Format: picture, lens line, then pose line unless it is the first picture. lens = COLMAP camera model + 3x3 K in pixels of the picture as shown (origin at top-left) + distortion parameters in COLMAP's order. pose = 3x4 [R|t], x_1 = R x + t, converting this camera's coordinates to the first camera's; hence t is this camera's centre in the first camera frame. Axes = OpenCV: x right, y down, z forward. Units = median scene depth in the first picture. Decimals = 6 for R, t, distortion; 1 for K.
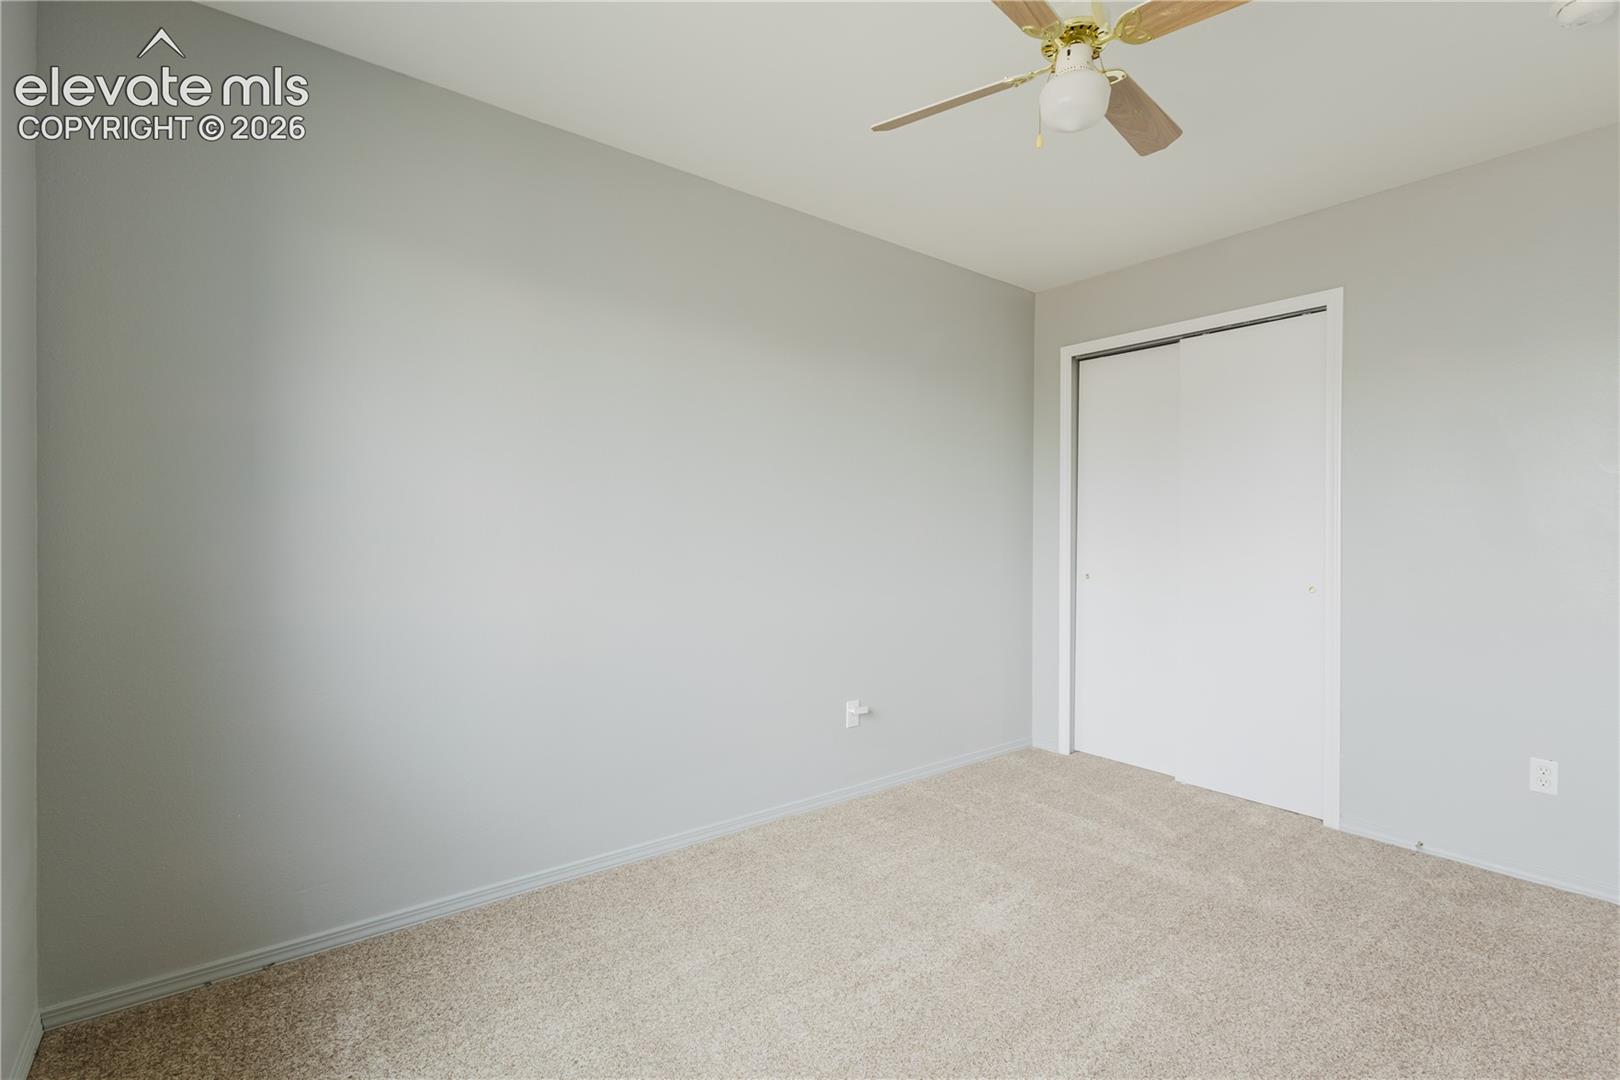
lens RADIAL K [[740.9, 0, 810.0], [0, 740.9, 540.0], [0, 0, 1]] dist [-0.004115, 0.005517]
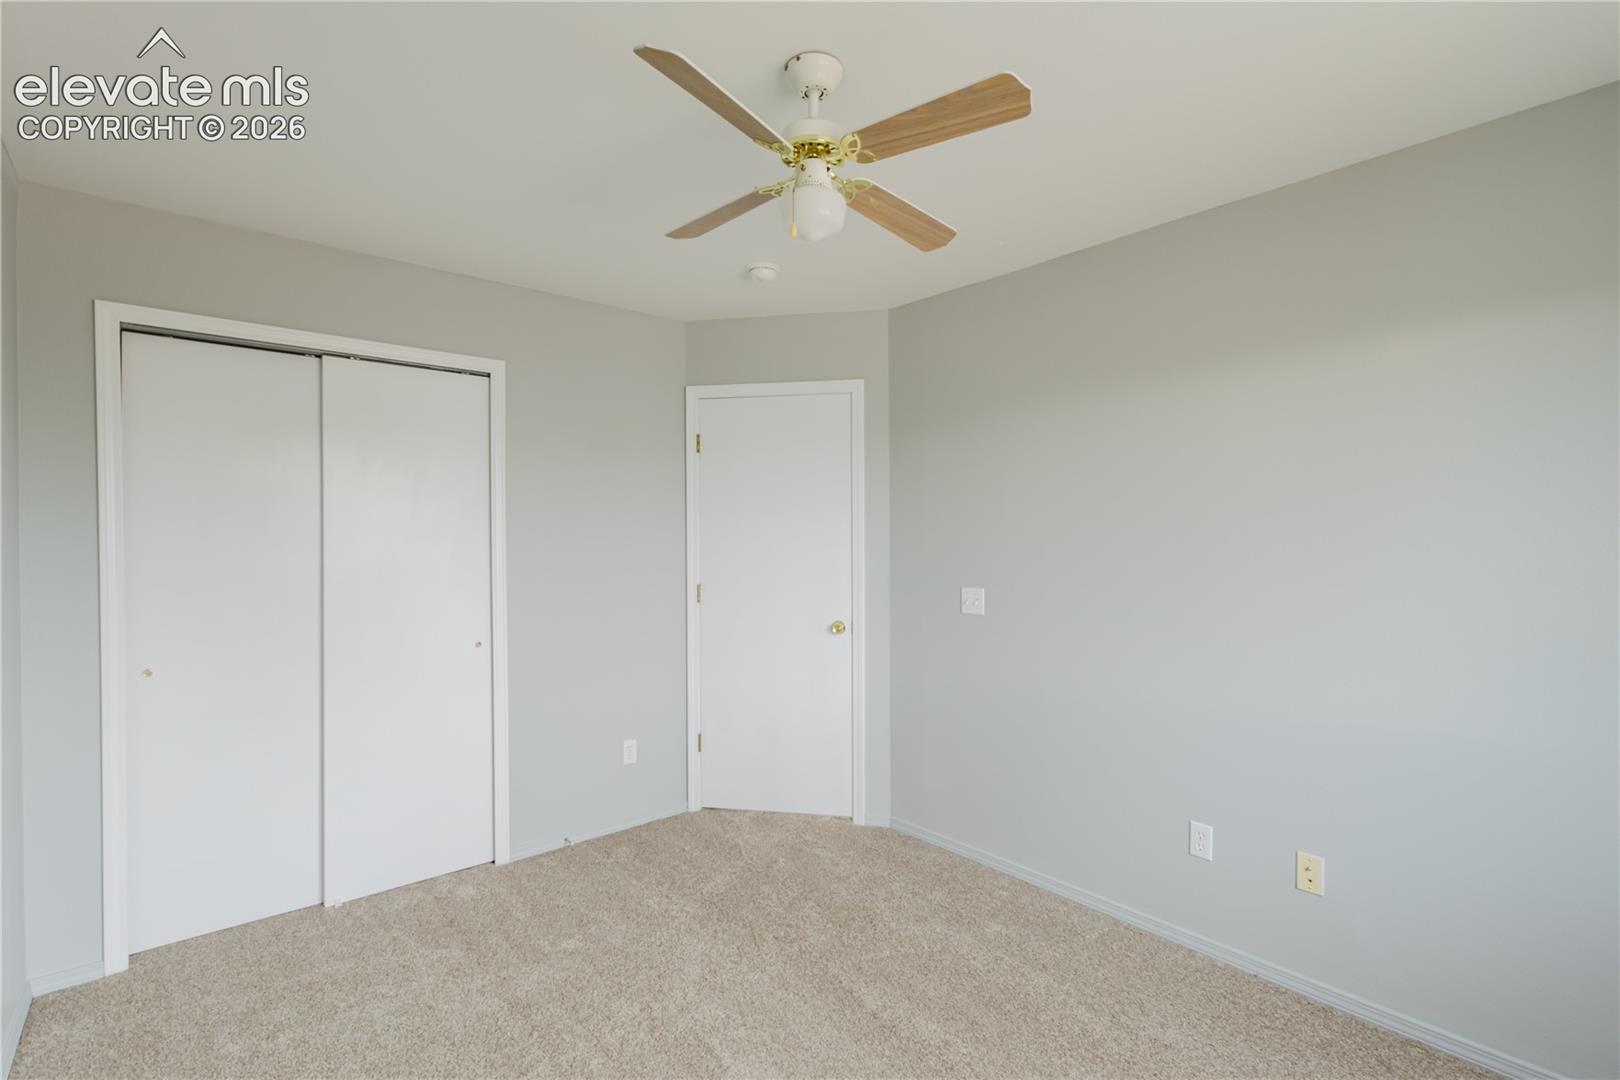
lens RADIAL K [[740.9, 0, 810.0], [0, 740.9, 540.0], [0, 0, 1]] dist [-0.004115, 0.005517]
pose [[-0.044578, -0.012943, 0.998922, -0.382011], [0.012085, 0.999836, 0.013494, -0.089477], [-0.998933, 0.012674, -0.044415, 0.604818]]
